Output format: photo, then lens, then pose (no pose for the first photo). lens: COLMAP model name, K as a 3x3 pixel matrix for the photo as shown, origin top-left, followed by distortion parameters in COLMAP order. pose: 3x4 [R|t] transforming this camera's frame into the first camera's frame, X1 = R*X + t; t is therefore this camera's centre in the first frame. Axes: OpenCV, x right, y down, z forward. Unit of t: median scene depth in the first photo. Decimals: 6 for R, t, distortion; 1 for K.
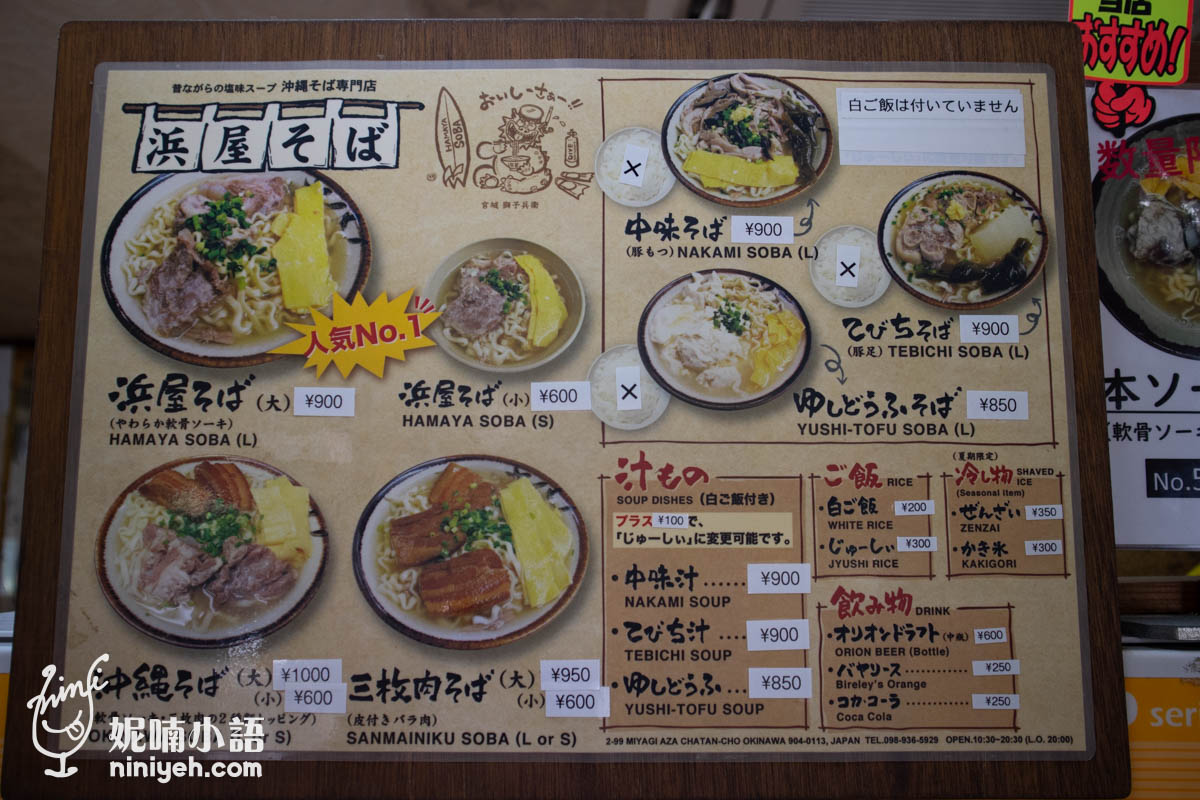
lens RADIAL K [[938.3, 0, 599.4], [0, 938.3, 407.7], [0, 0, 1]] dist [-0.005984, -0.008351]
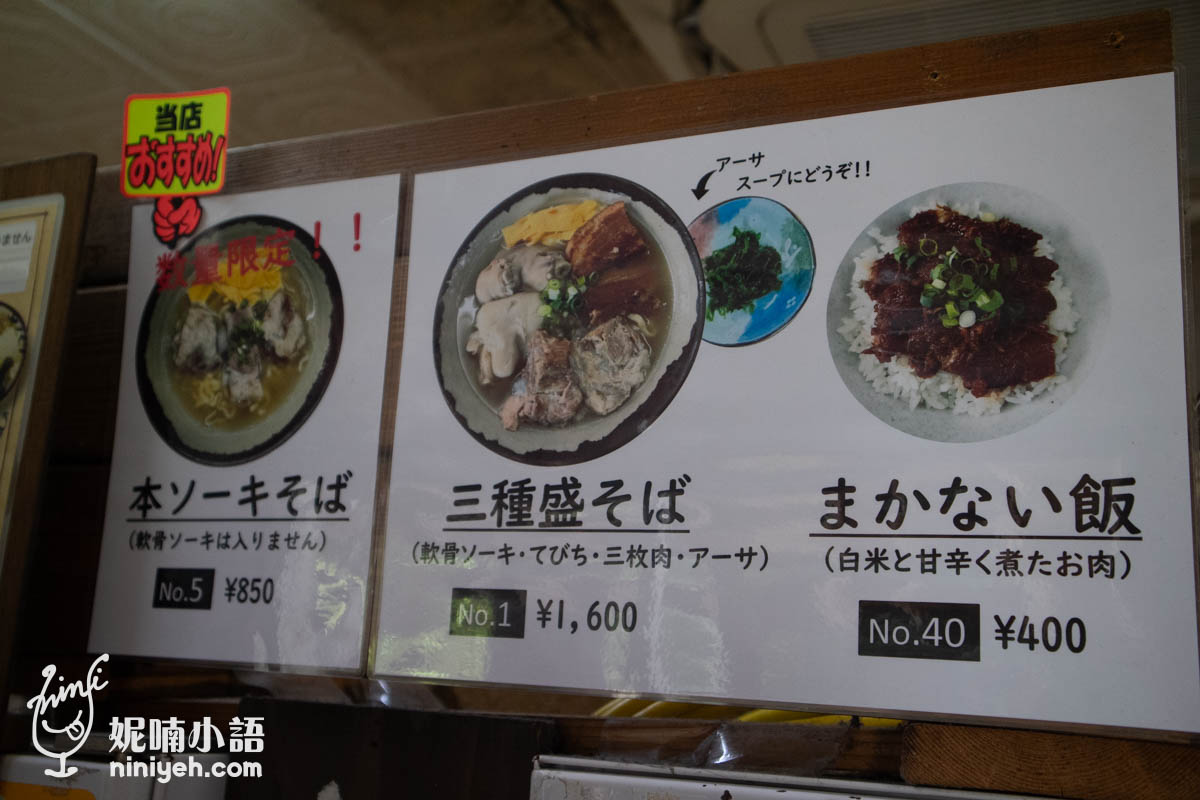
lens RADIAL K [[1248.5, 0, 600.5], [0, 1248.5, 394.5], [0, 0, 1]] dist [-0.001268, 0.000000]
pose [[0.923008, -0.049287, -0.381612, 1.498251], [-0.001696, 0.991232, -0.132125, 0.045692], [0.384778, 0.122599, 0.914831, -0.041344]]
